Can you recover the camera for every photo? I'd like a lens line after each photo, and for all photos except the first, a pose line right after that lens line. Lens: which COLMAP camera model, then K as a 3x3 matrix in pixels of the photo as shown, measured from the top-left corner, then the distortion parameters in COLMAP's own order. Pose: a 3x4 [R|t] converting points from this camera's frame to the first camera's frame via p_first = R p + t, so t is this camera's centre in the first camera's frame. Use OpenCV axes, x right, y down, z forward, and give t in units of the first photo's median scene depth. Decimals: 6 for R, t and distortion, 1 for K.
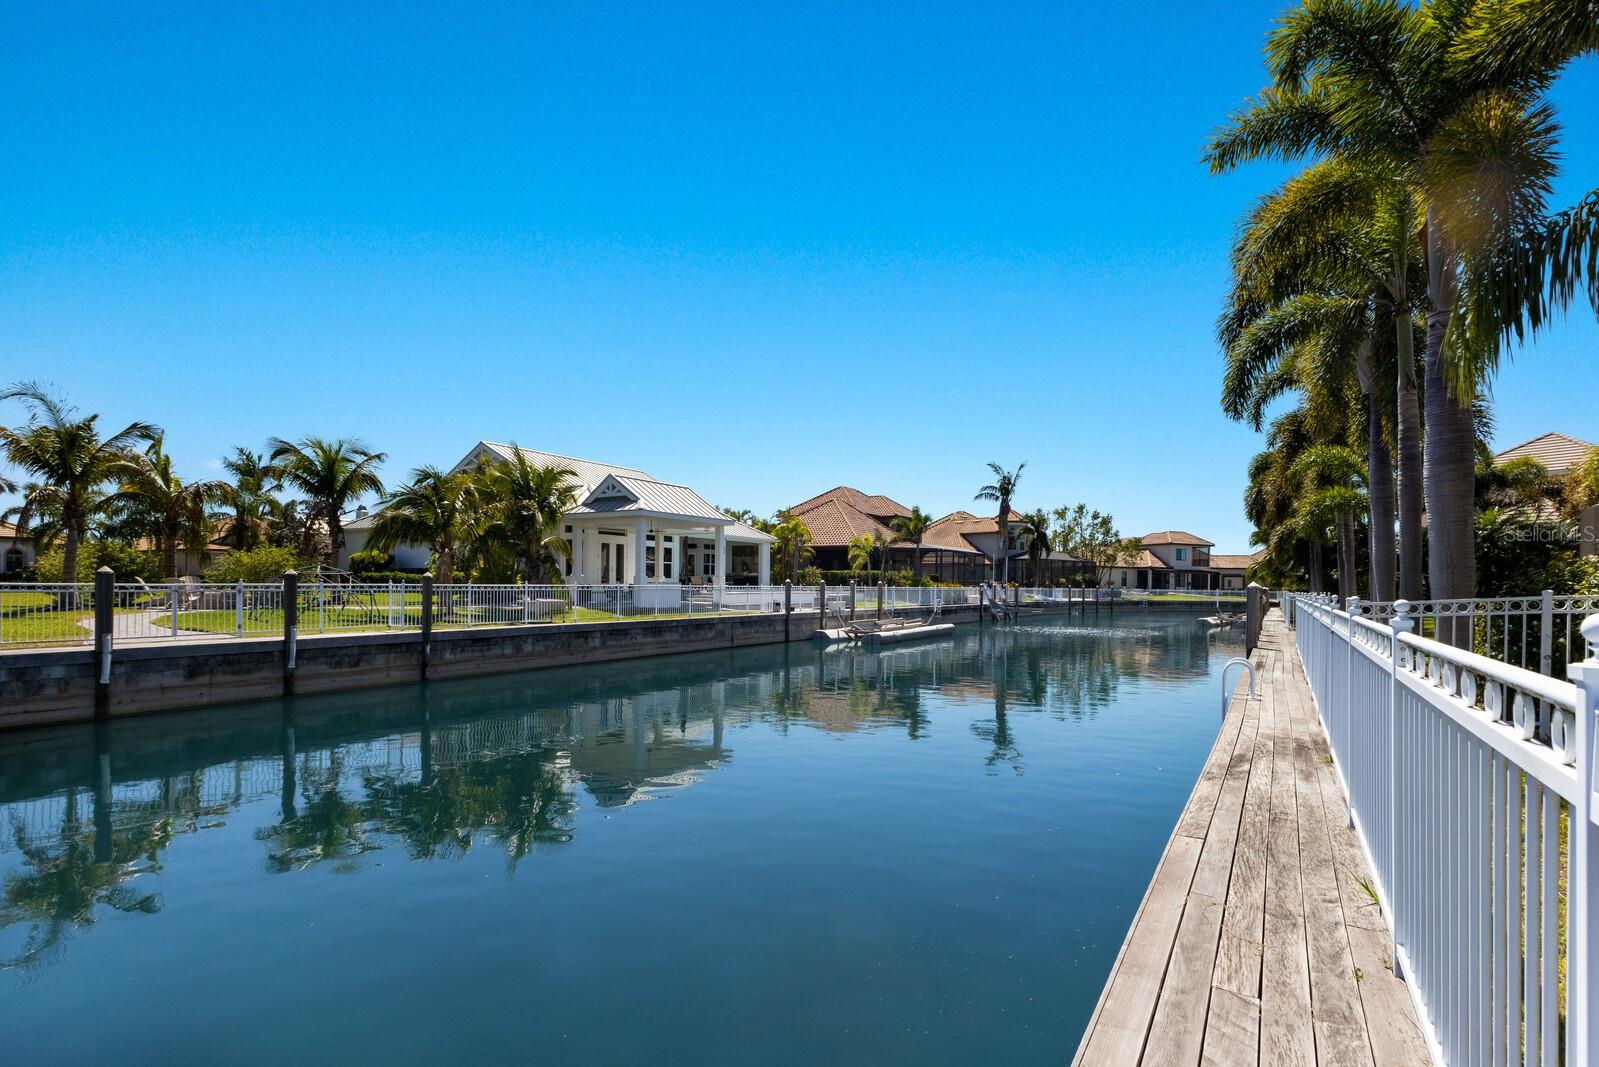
lens RADIAL K [[708.3, 0, 799.7], [0, 708.3, 552.6], [0, 0, 1]] dist [0.022497, -0.000149]
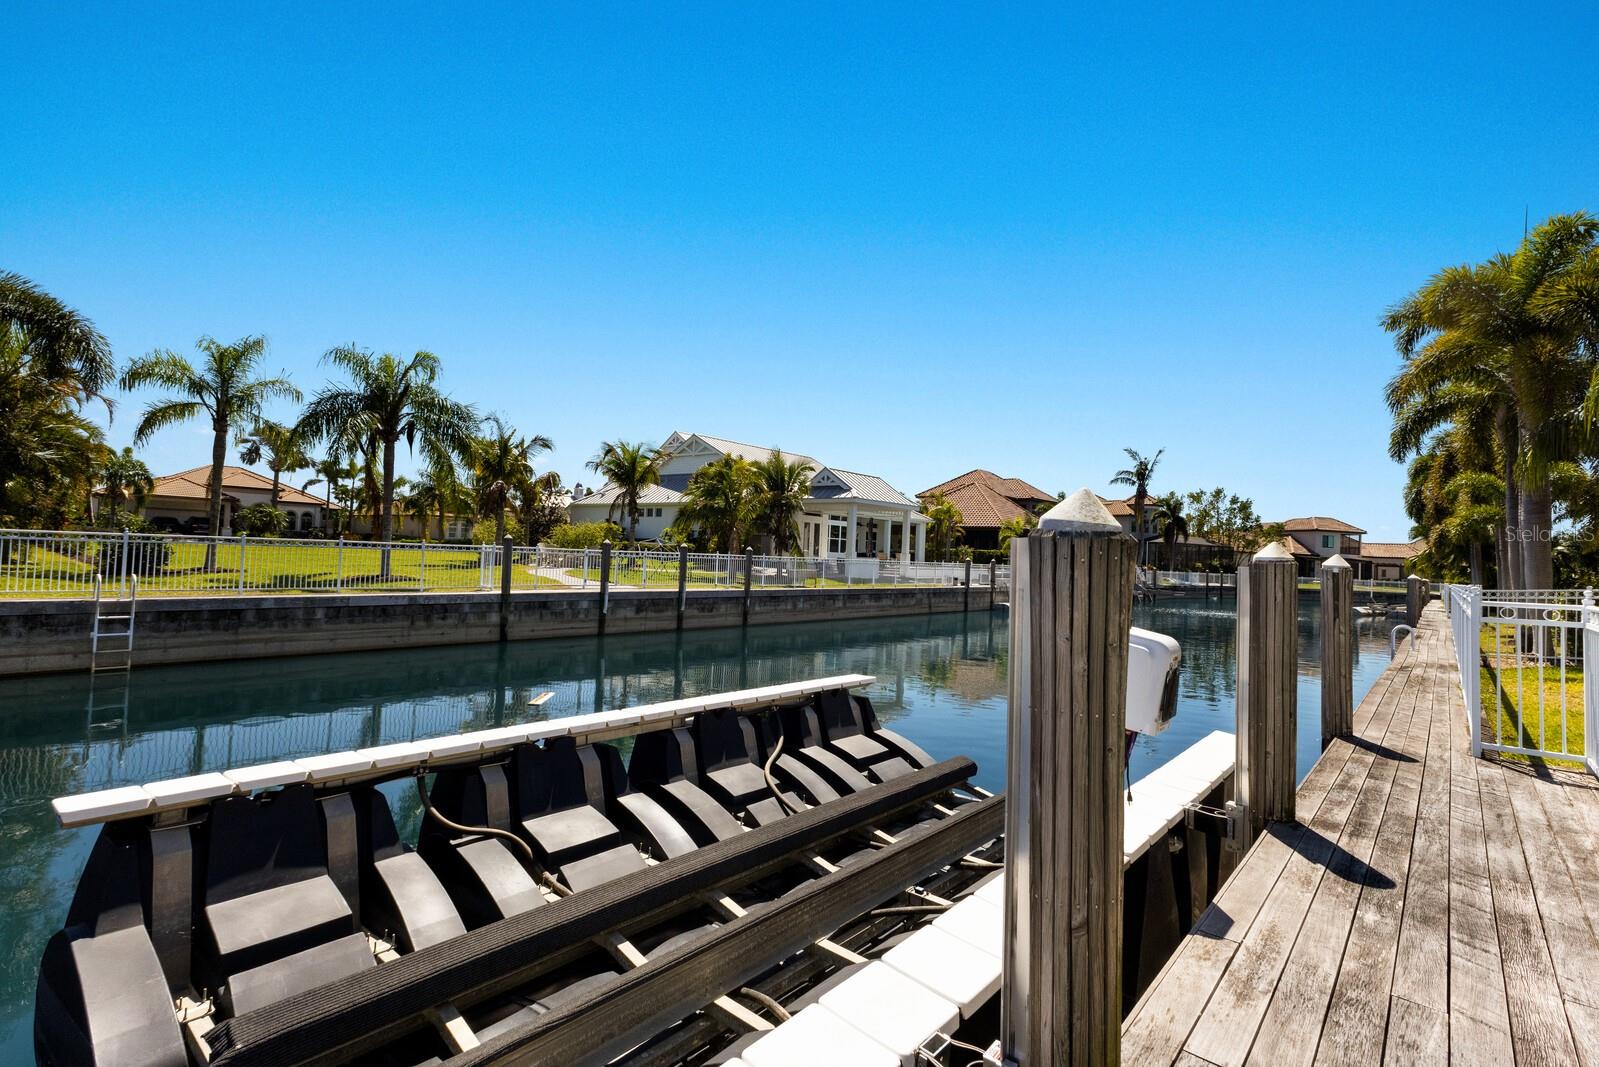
lens RADIAL K [[685.2, 0, 818.9], [0, 685.2, 510.3], [0, 0, 1]] dist [0.012180, 0.000275]
pose [[0.989482, 0.020633, -0.143178, -0.095114], [-0.024252, 0.999428, -0.023576, -0.007489], [0.142610, 0.026800, 0.989416, -0.148517]]
